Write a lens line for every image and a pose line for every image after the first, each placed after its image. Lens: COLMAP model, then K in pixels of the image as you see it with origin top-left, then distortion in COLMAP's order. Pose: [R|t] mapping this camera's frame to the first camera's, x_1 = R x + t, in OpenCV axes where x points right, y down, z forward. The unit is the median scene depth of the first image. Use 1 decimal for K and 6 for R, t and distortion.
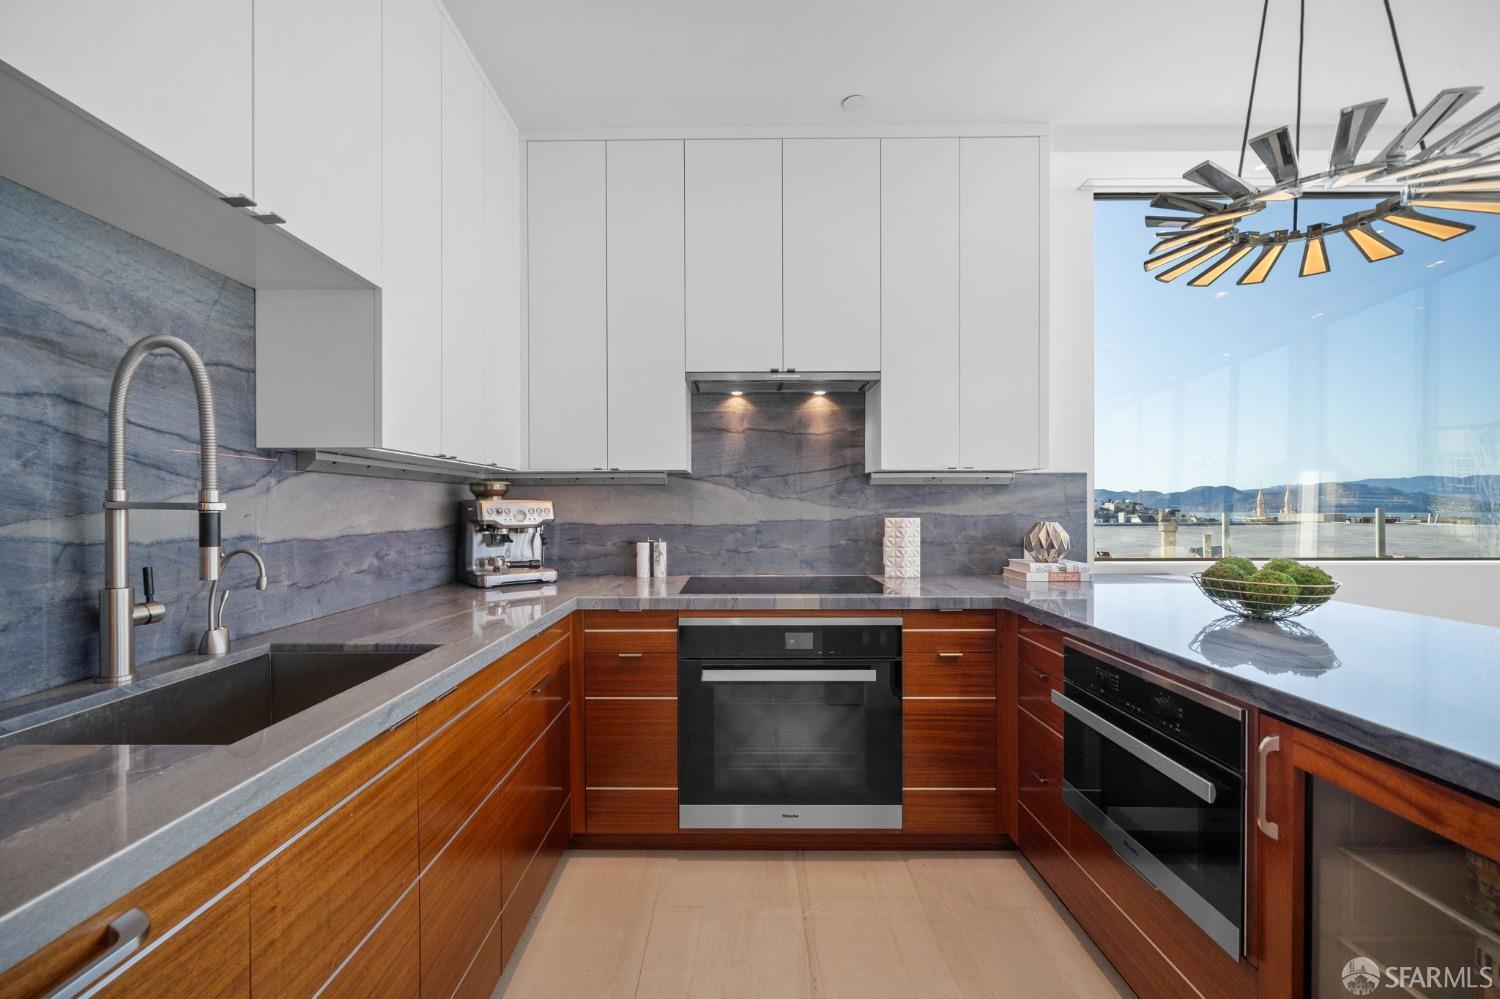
lens RADIAL K [[606.0, 0, 750.0], [0, 606.0, 499.5], [0, 0, 1]] dist [0.000230, 0.000026]
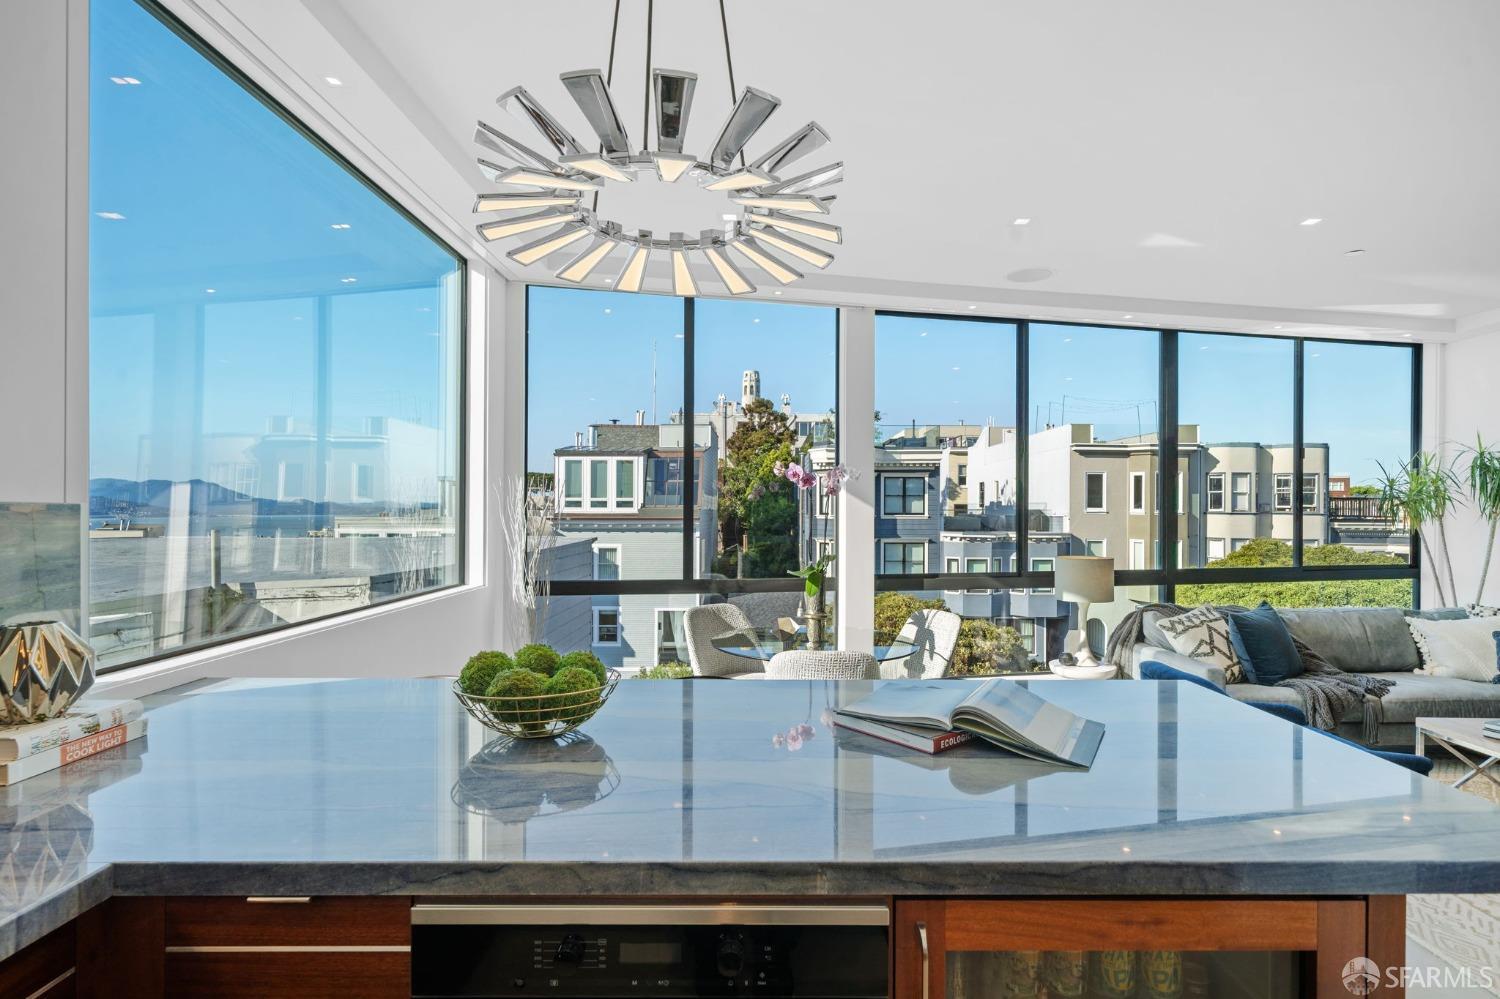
lens RADIAL K [[738.8, 0, 750.0], [0, 738.8, 499.5], [0, 0, 1]] dist [0.003621, 0.000515]
pose [[0.035564, 0.017941, 0.999206, -0.023576], [-0.001806, 0.999838, -0.017889, -0.065664], [-0.999366, -0.001168, 0.035591, 0.734588]]
